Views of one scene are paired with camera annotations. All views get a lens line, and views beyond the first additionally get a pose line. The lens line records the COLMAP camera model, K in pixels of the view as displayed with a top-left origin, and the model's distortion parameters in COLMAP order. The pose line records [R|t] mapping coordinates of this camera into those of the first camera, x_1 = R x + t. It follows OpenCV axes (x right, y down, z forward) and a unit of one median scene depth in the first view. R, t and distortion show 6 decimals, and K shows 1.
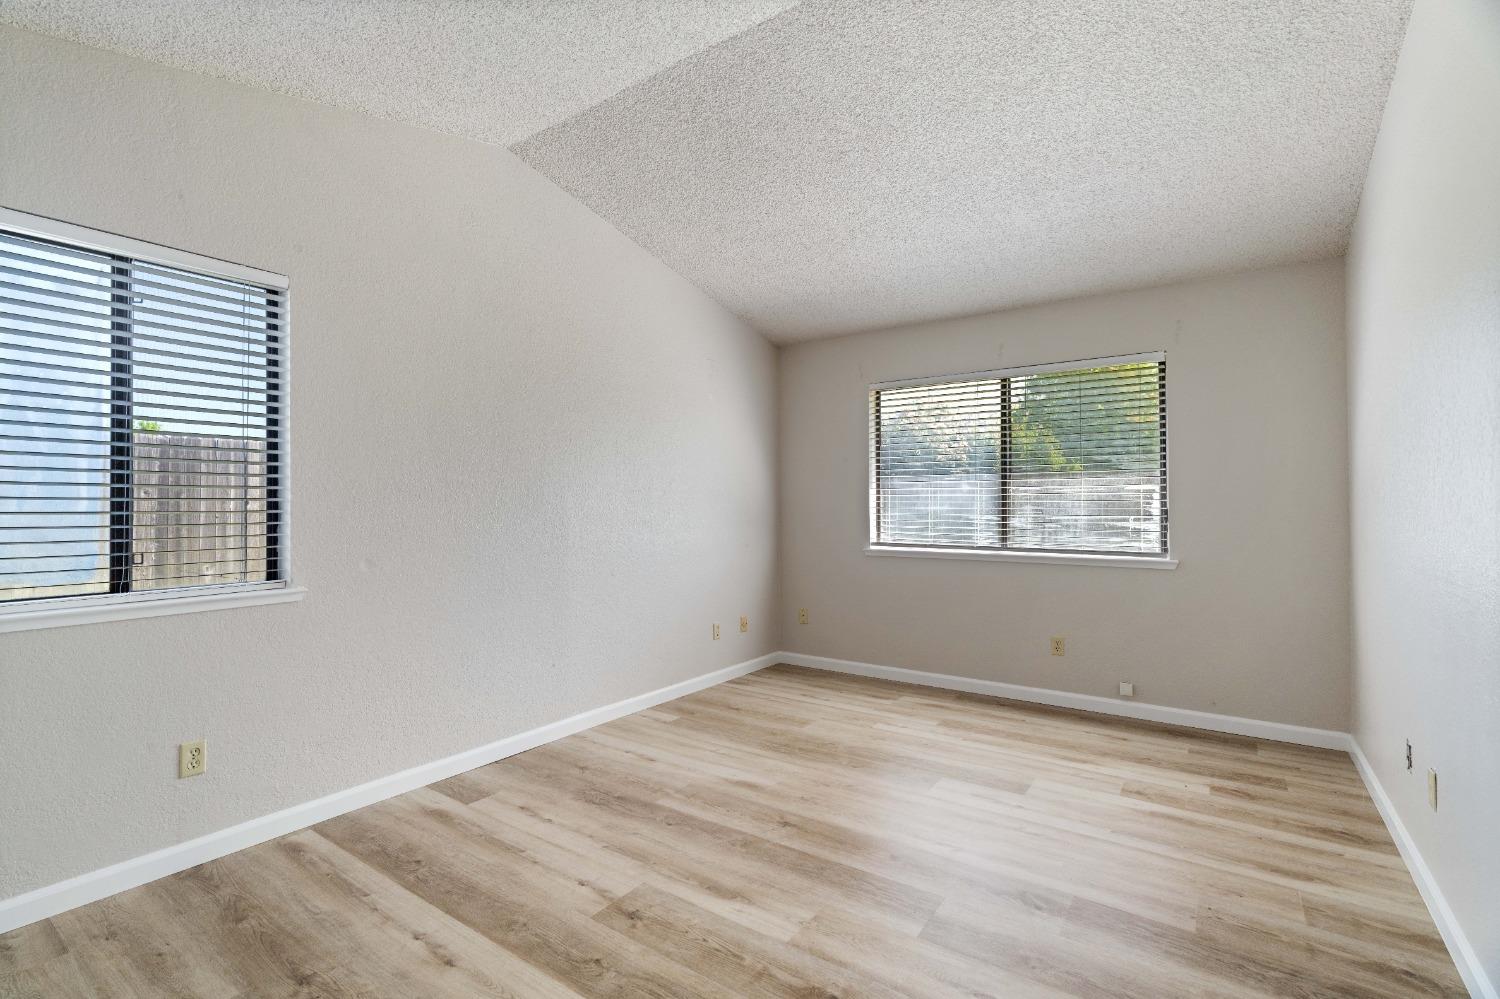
lens RADIAL K [[673.5, 0, 746.8], [0, 673.5, 499.3], [0, 0, 1]] dist [-0.002730, 0.000589]
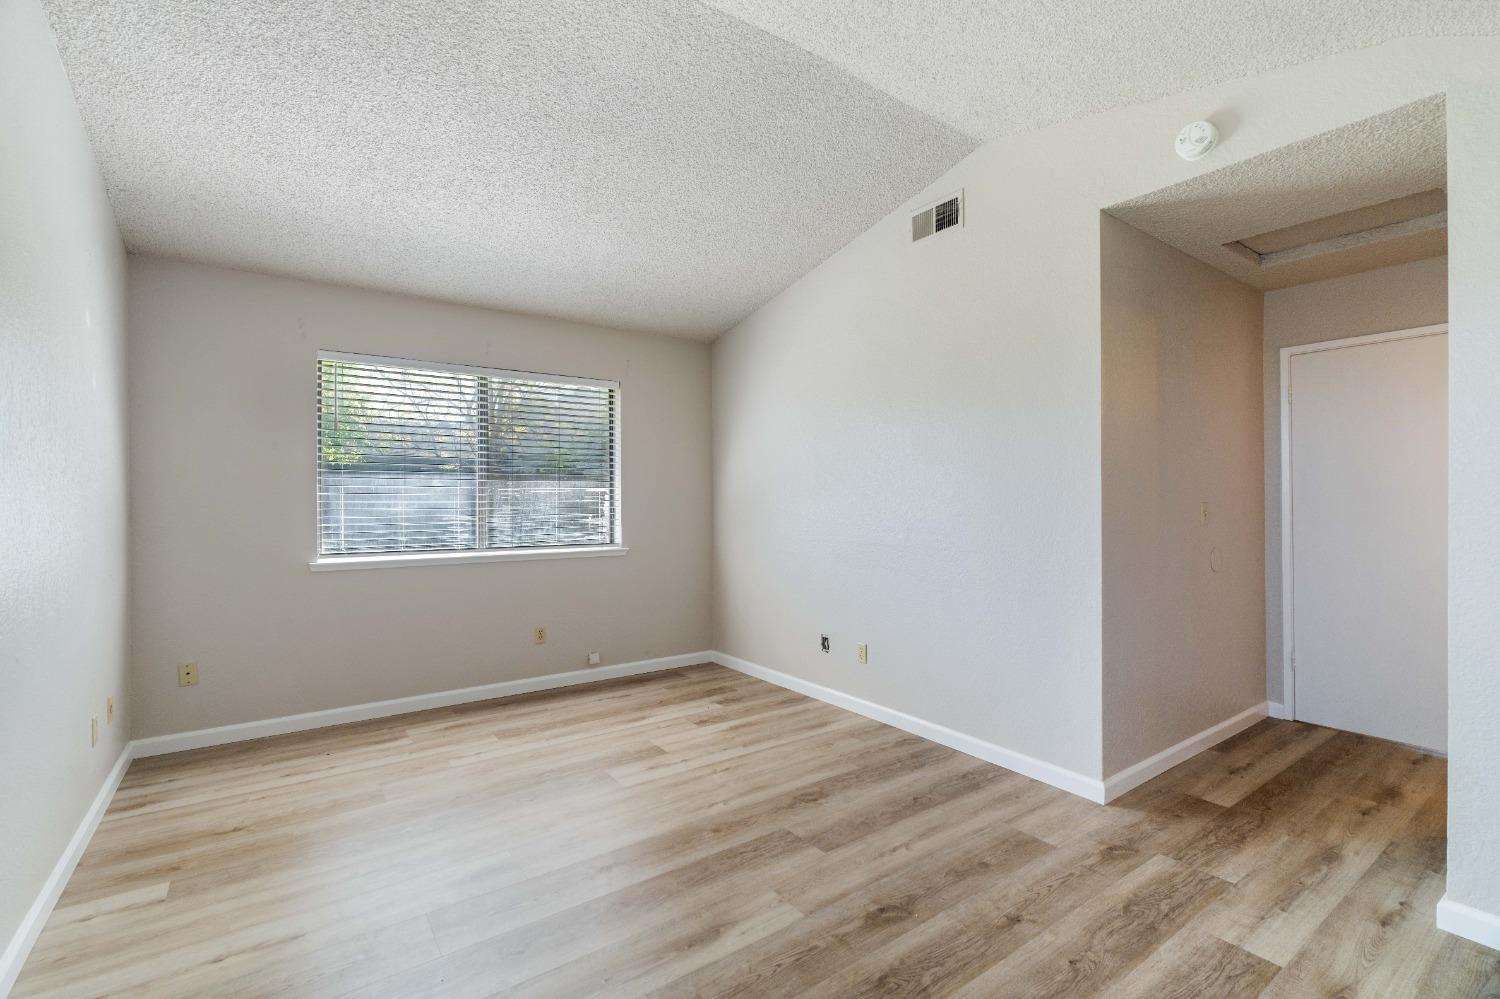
lens RADIAL K [[673.5, 0, 746.8], [0, 673.5, 499.3], [0, 0, 1]] dist [-0.002730, 0.000589]
pose [[0.324105, -0.000357, 0.946021, -0.509366], [-0.011479, 0.999925, 0.004310, -0.010144], [-0.945952, -0.012256, 0.324076, 0.377689]]
